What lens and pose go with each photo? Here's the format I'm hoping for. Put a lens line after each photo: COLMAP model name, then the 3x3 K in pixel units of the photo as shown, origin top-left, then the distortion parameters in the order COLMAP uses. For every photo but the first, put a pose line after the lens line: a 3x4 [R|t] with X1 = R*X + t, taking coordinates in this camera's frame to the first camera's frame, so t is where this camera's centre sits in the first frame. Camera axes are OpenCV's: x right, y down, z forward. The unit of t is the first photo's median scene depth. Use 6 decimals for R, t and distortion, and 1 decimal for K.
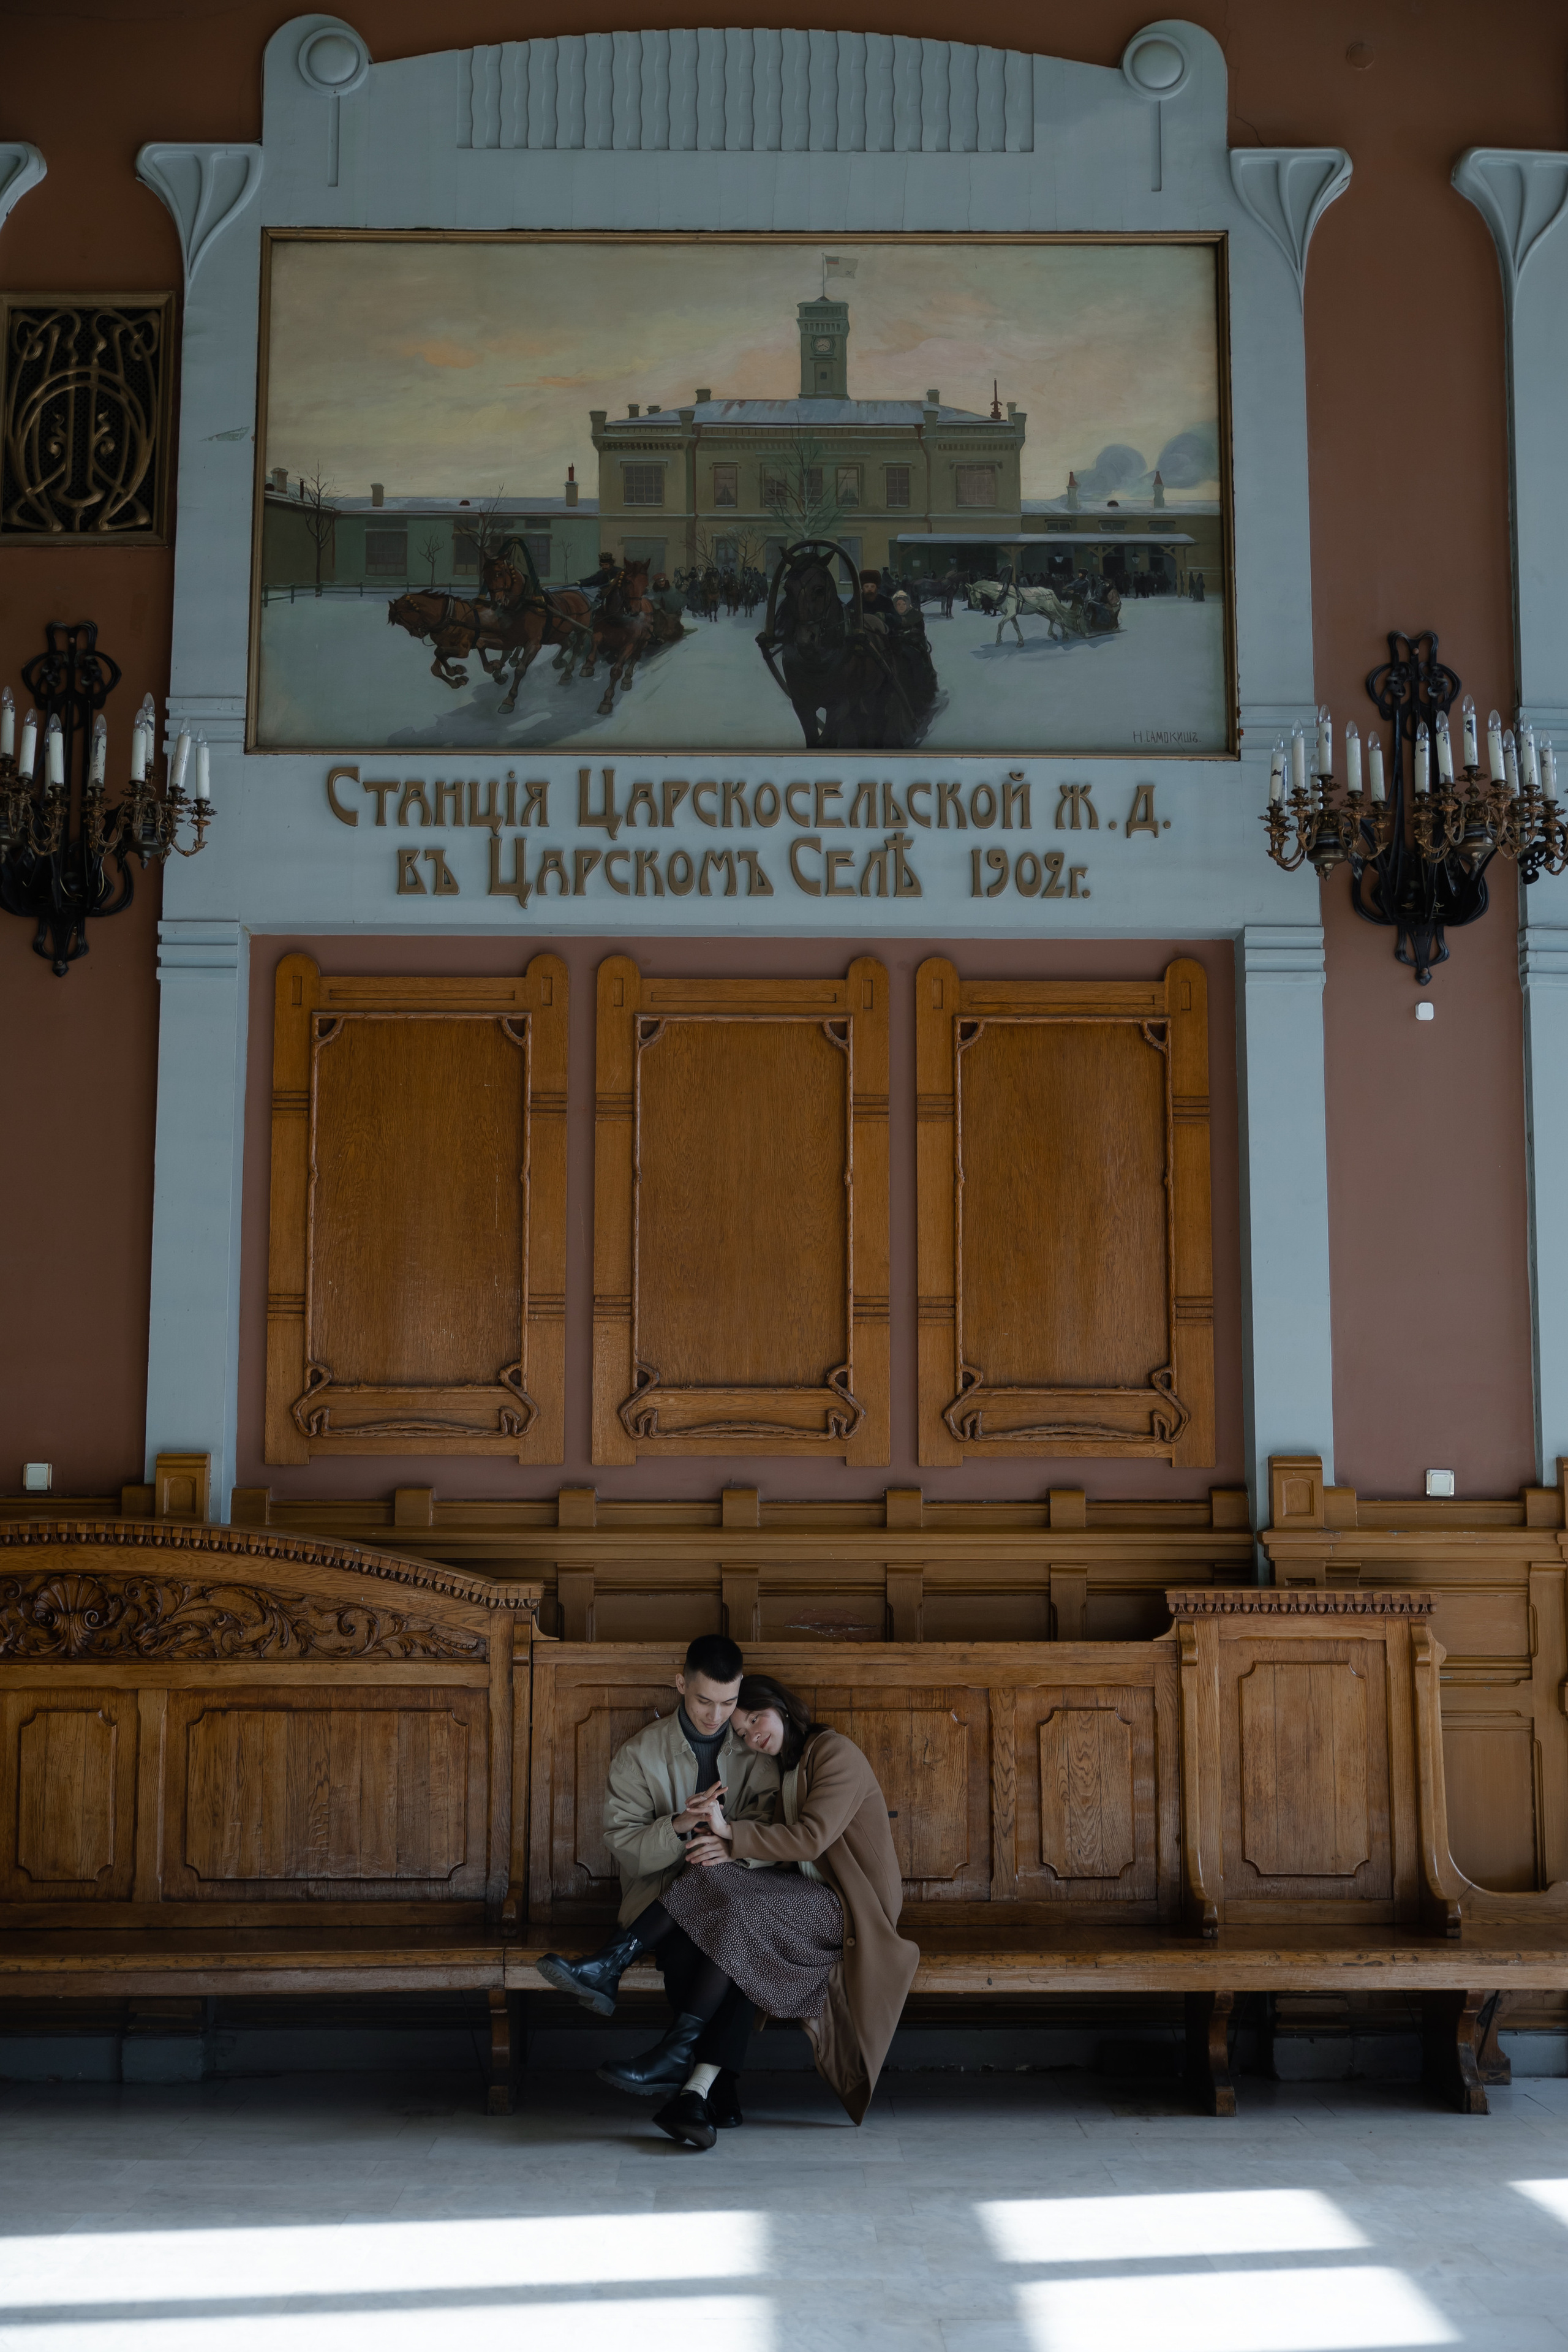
lens RADIAL K [[2922.2, 0, 784.2], [0, 2922.2, 1184.2], [0, 0, 1]] dist [0.012969, 0.000000]
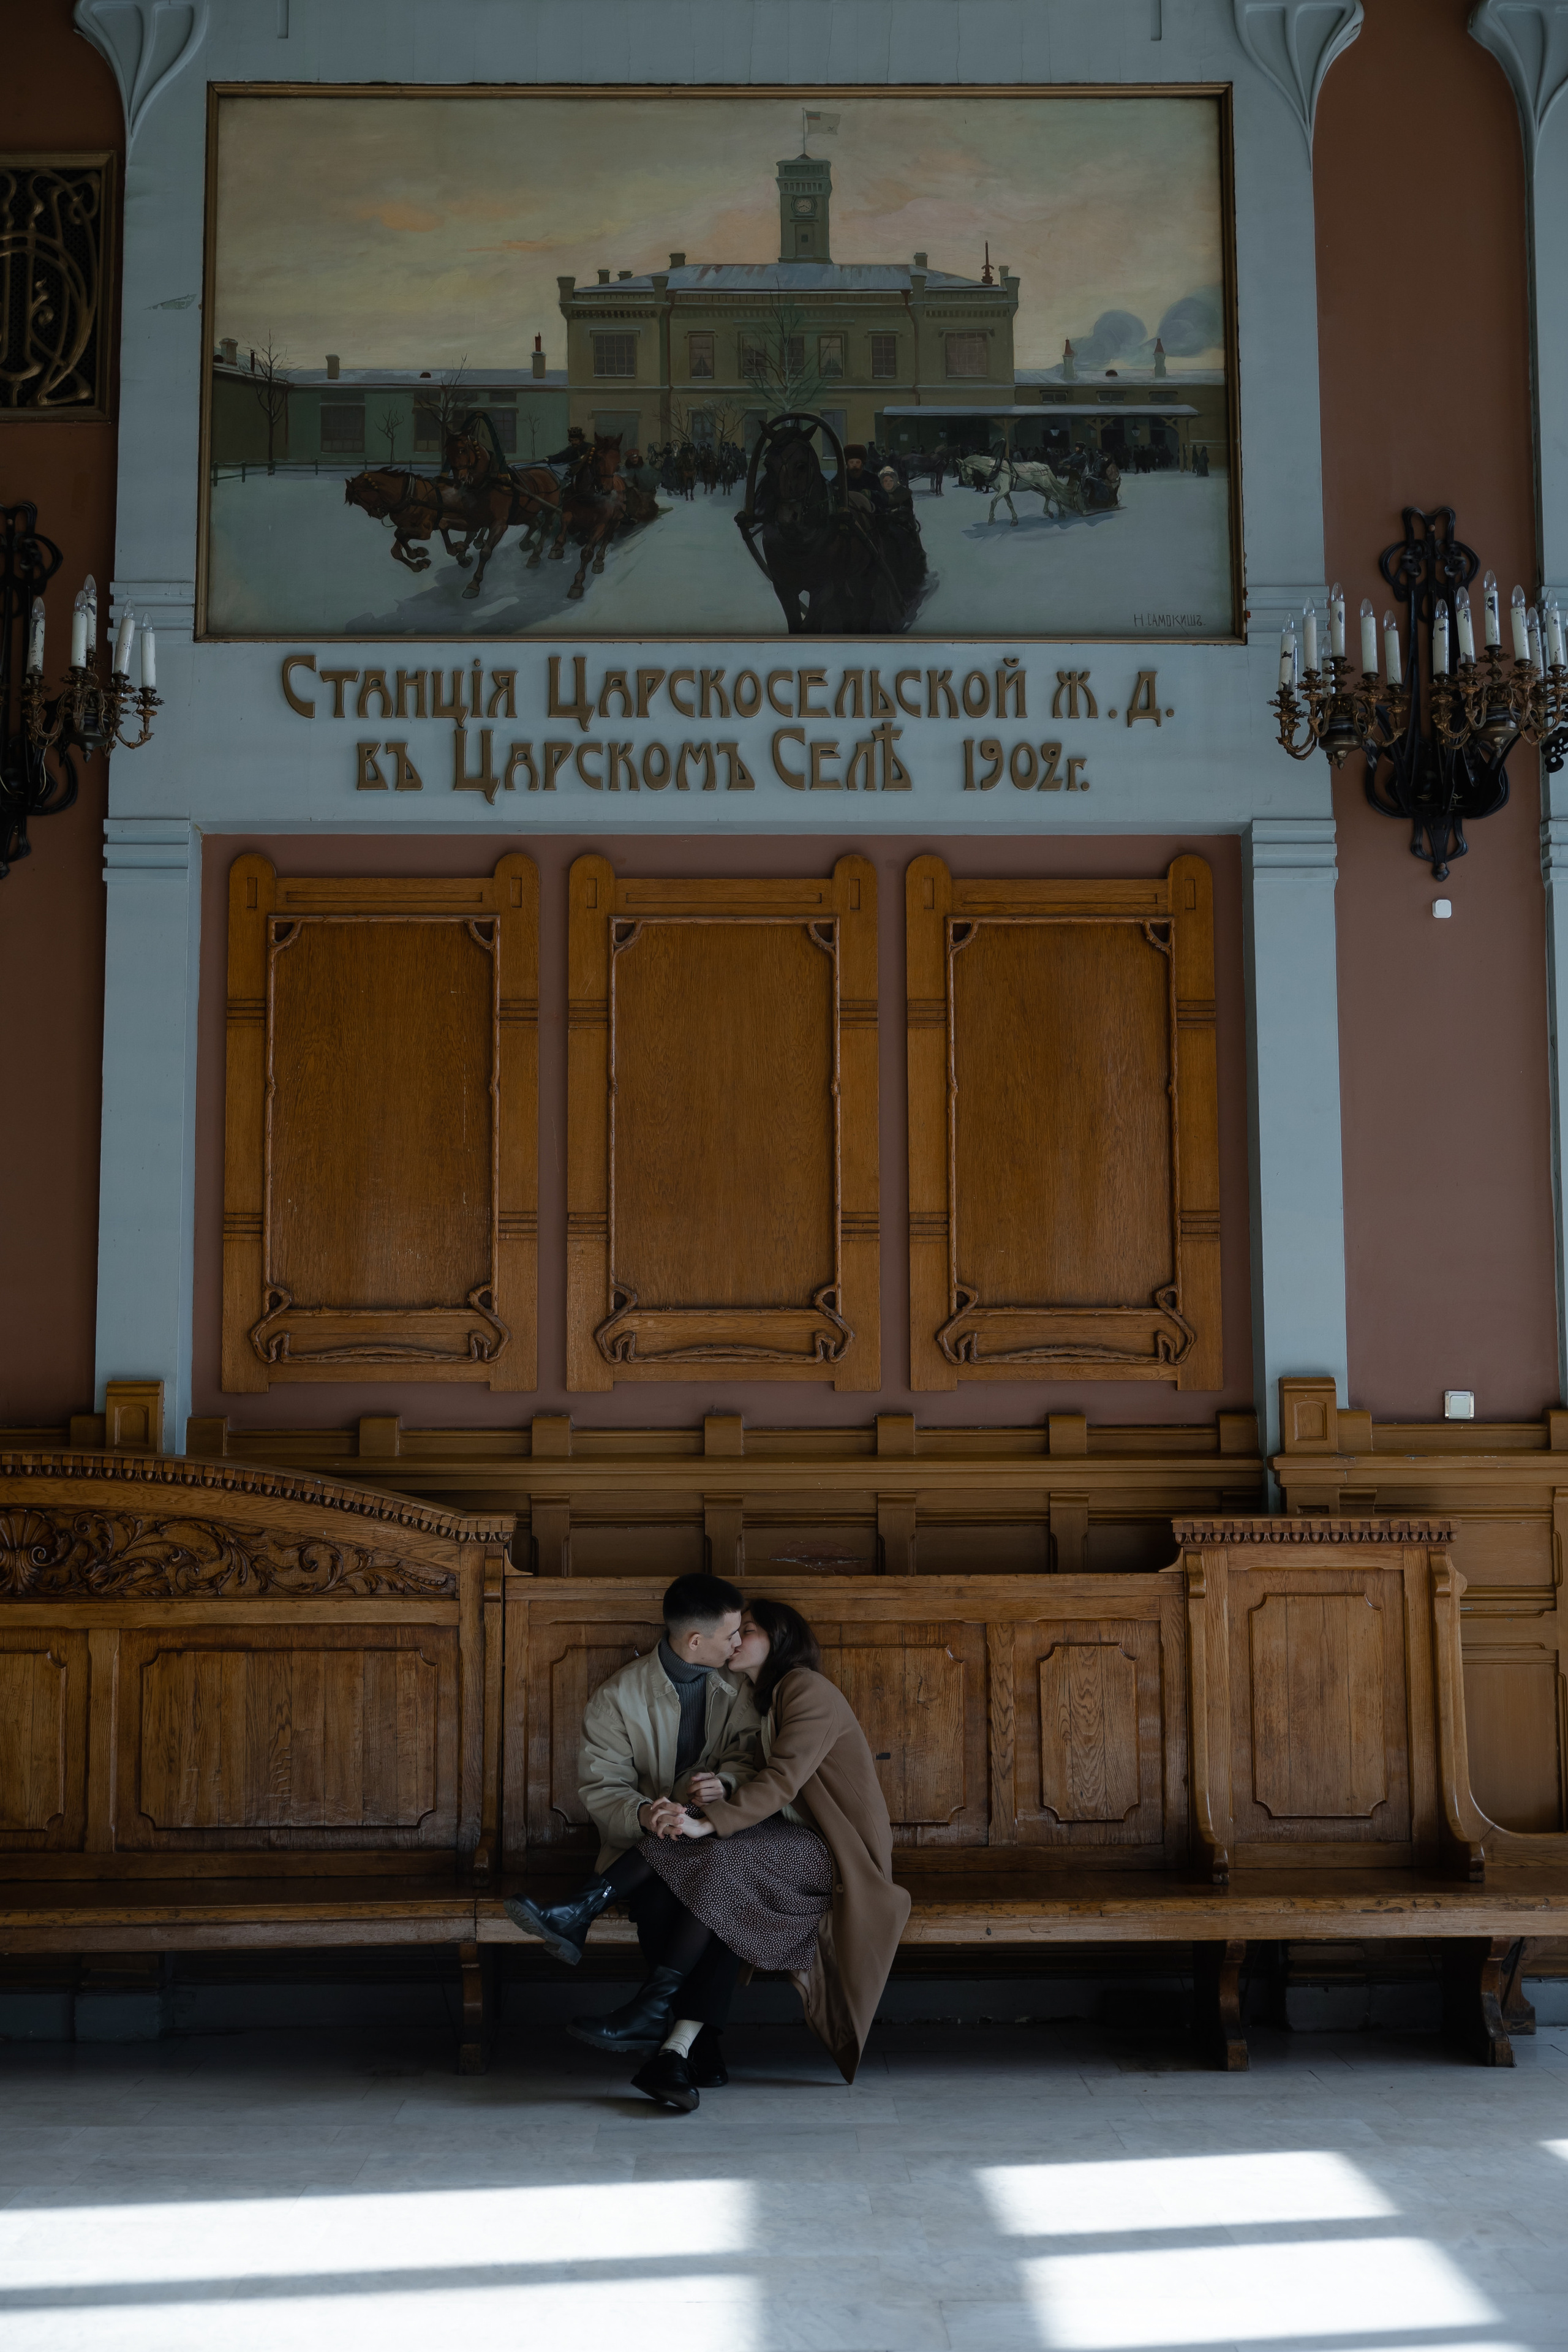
lens RADIAL K [[2922.2, 0, 784.7], [0, 2922.2, 1182.1], [0, 0, 1]] dist [0.012969, 0.000000]
pose [[0.999978, -0.005316, 0.004024, 0.001595], [0.005245, 0.999833, 0.017497, 0.011852], [-0.004116, -0.017476, 0.999839, 0.051581]]
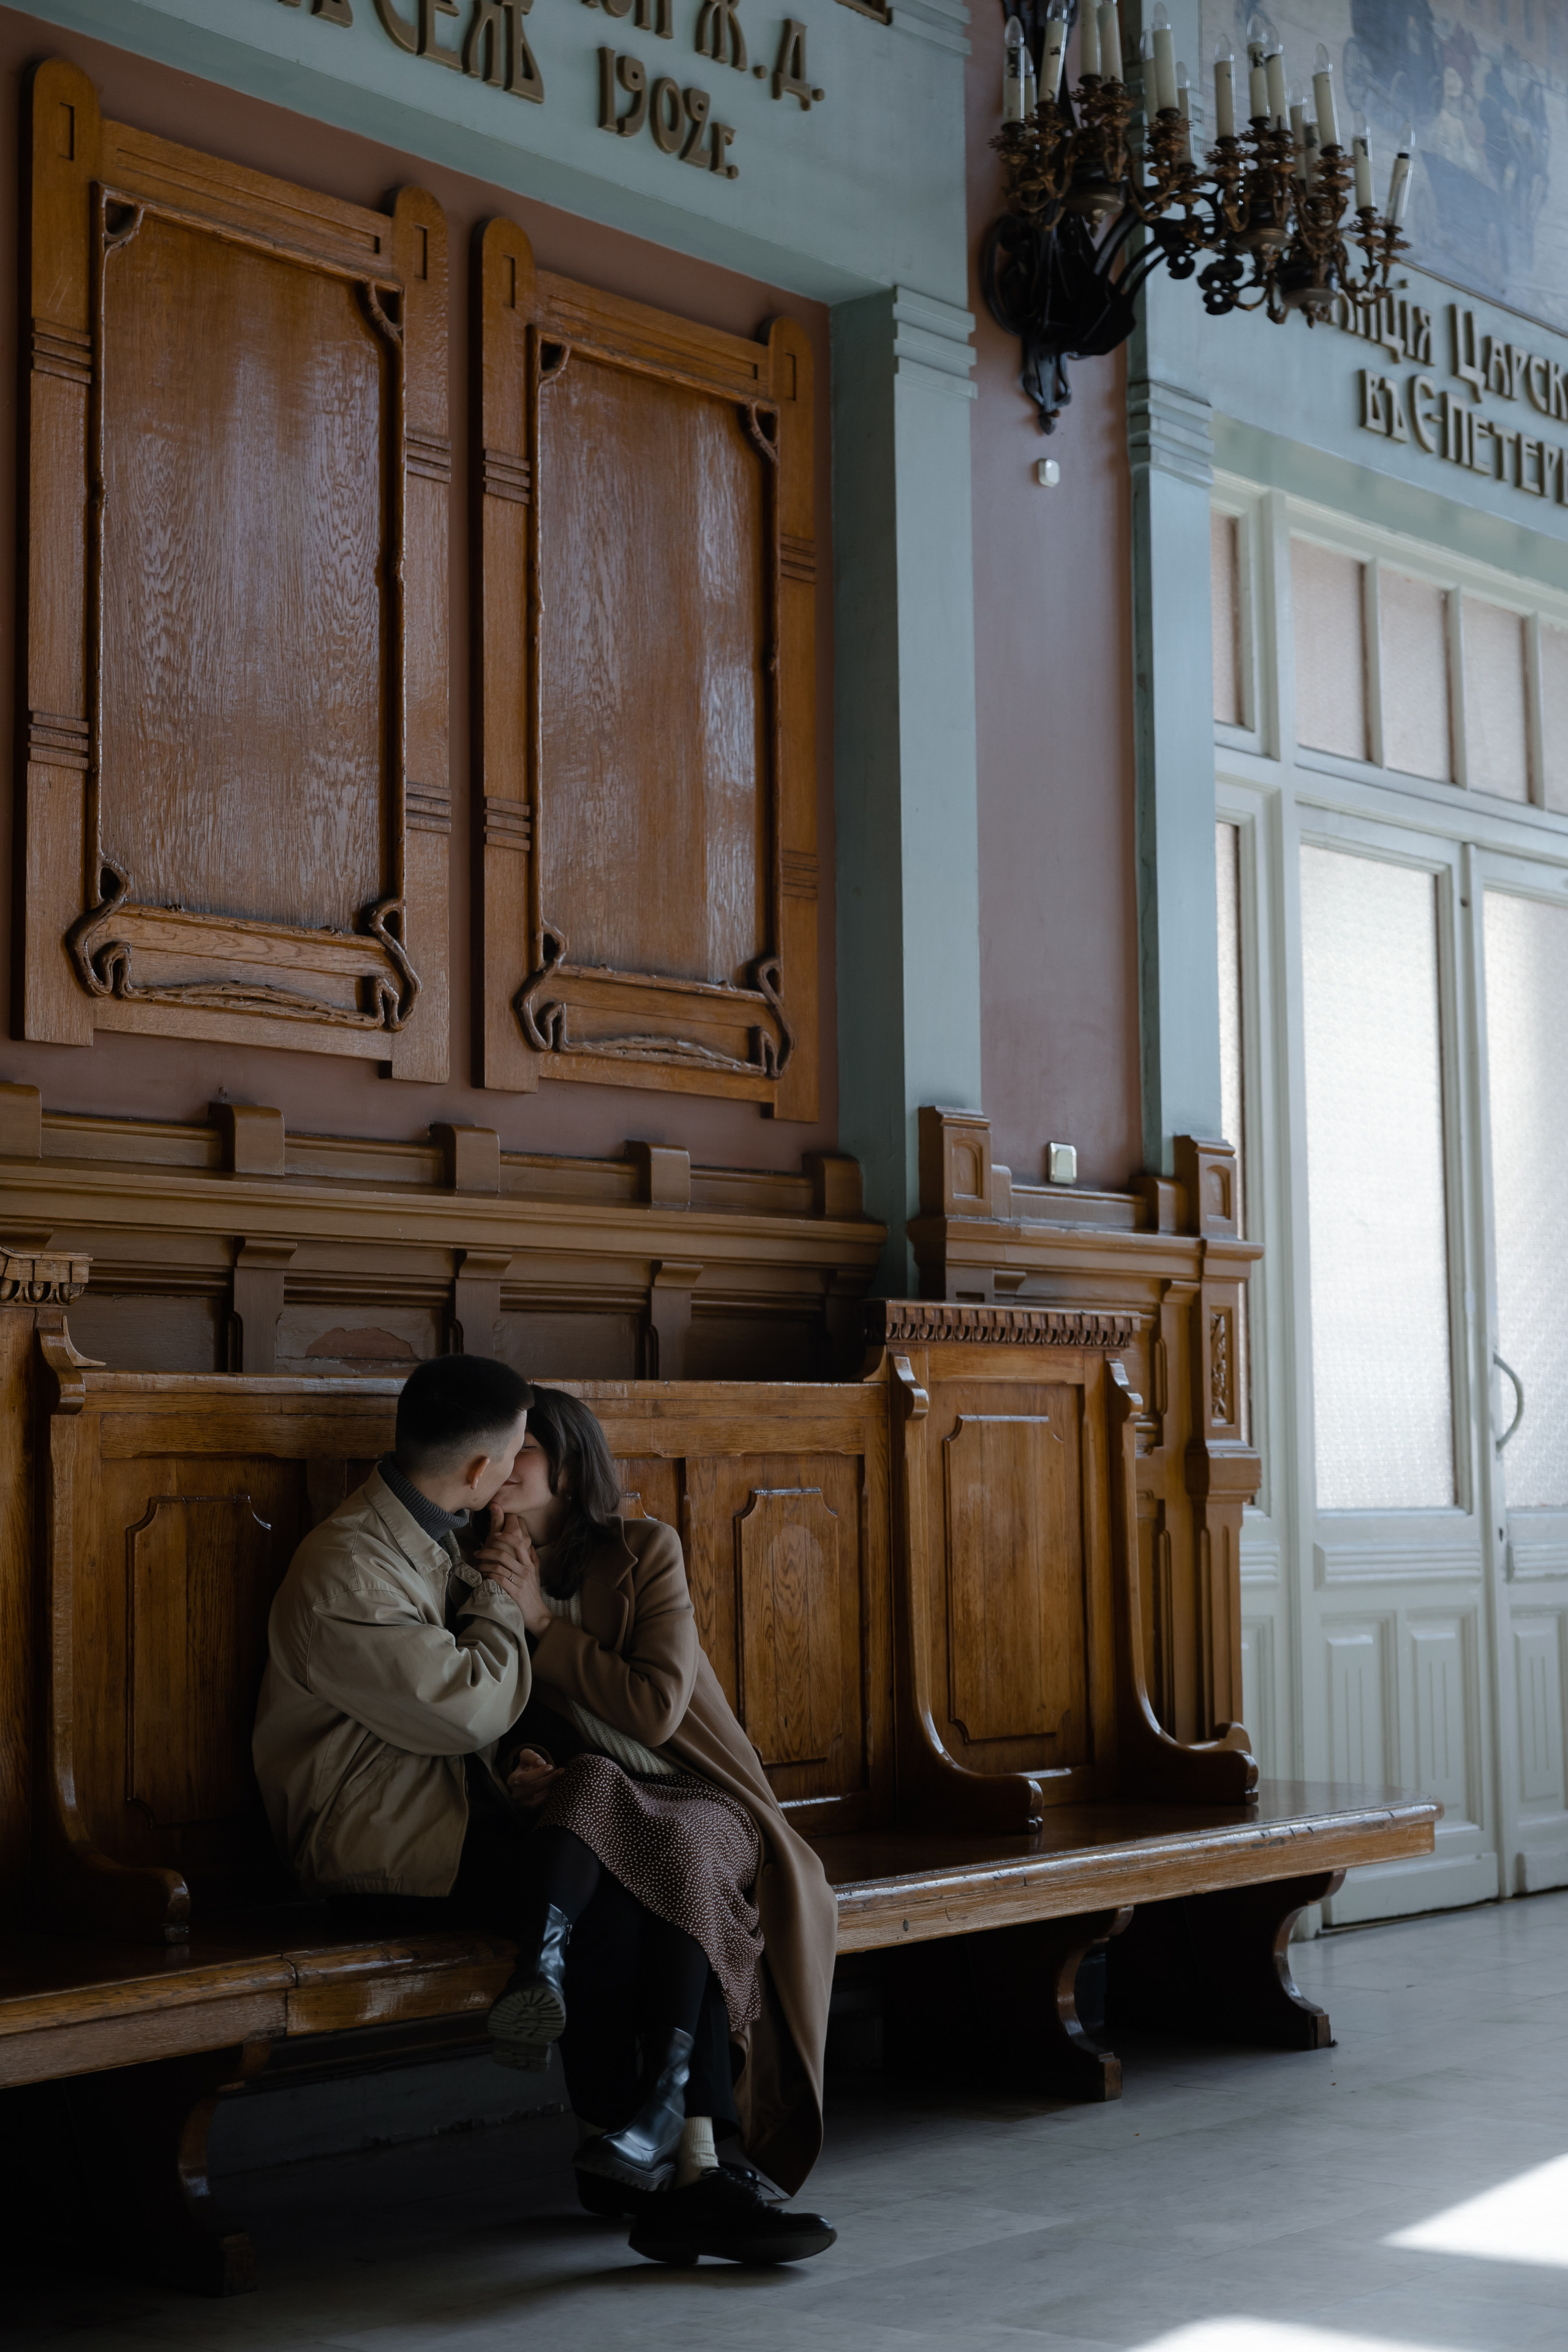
lens RADIAL K [[3776.5, 0, 783.6], [0, 3776.5, 1174.7], [0, 0, 1]] dist [0.015377, 0.000000]
pose [[0.650352, 0.054478, 0.757677, -0.478417], [-0.079360, 0.996840, -0.003555, 0.111693], [-0.755476, -0.057817, 0.652620, 0.468940]]
